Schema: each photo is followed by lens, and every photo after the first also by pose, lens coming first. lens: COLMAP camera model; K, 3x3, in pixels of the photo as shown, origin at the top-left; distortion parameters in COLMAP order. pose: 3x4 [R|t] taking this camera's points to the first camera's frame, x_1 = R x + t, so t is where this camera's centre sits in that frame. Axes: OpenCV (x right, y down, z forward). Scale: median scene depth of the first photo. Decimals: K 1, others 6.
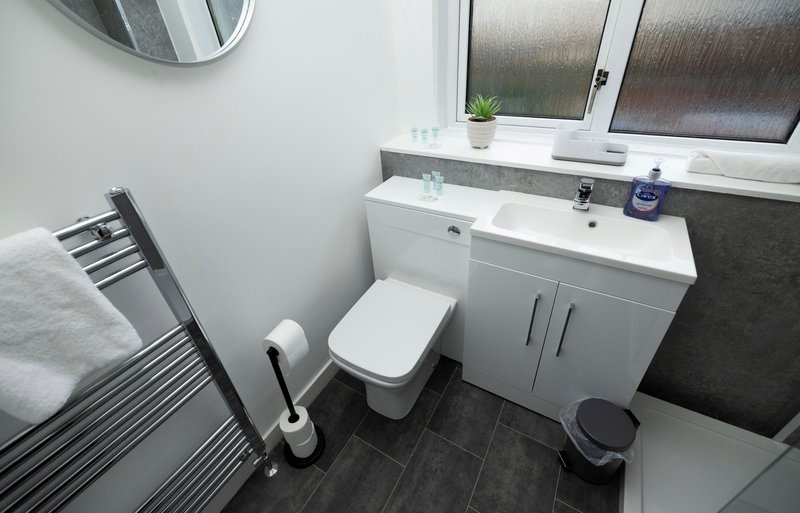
lens RADIAL K [[339.3, 0, 400.1], [0, 339.3, 250.3], [0, 0, 1]] dist [0.003698, 0.000385]
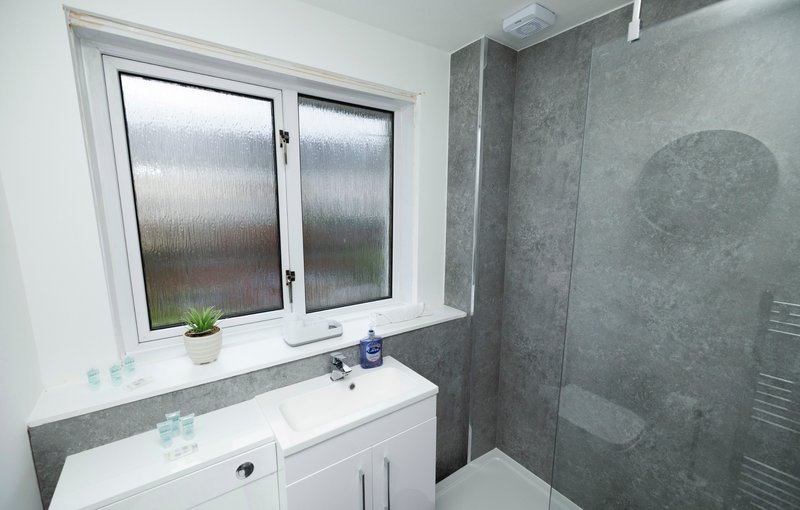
lens RADIAL K [[339.3, 0, 402.0], [0, 339.3, 261.6], [0, 0, 1]] dist [0.003698, 0.000385]
pose [[0.398395, -0.084552, 0.913308, -0.386999], [0.474100, 0.871389, -0.126136, -0.209787], [-0.785182, 0.483252, 0.387243, 0.178812]]
